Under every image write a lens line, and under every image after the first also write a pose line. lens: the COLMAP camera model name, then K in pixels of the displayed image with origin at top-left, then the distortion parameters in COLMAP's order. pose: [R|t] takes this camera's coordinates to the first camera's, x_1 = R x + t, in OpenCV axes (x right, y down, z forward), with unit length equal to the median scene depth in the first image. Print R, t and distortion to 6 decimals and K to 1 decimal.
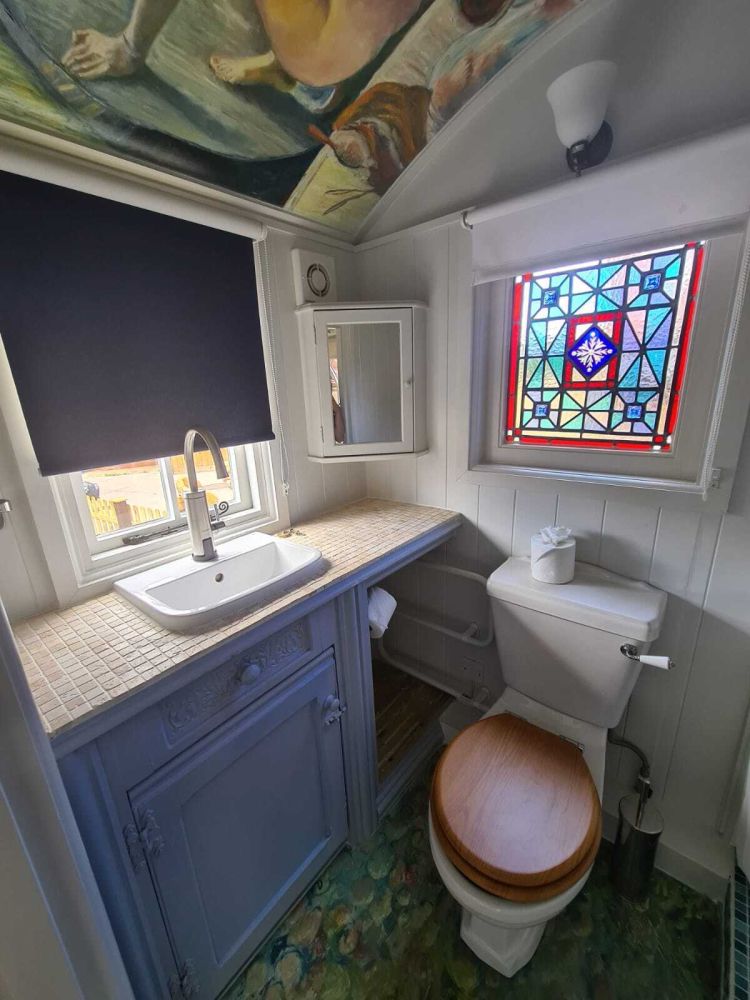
lens RADIAL K [[410.1, 0, 368.9], [0, 410.1, 502.0], [0, 0, 1]] dist [-0.001871, 0.000047]
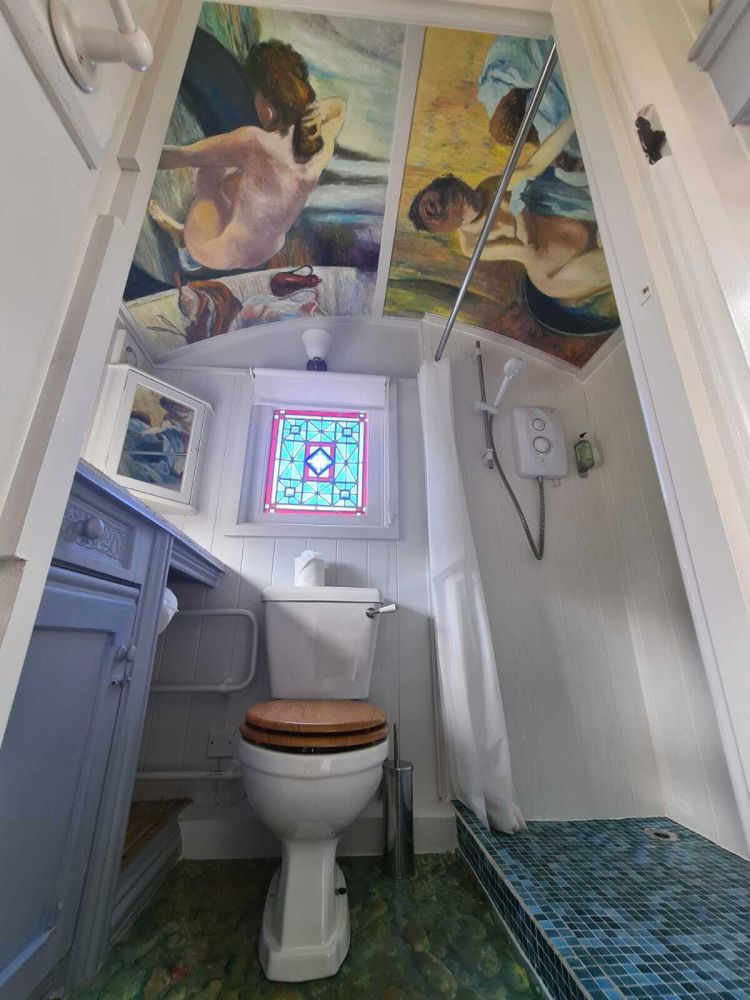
lens RADIAL K [[410.1, 0, 371.1], [0, 410.1, 502.4], [0, 0, 1]] dist [-0.001871, 0.000047]
pose [[0.706688, 0.286368, 0.646982, -0.341136], [0.161102, 0.825281, -0.541255, 0.717079], [-0.688940, 0.486729, 0.537082, 0.050149]]
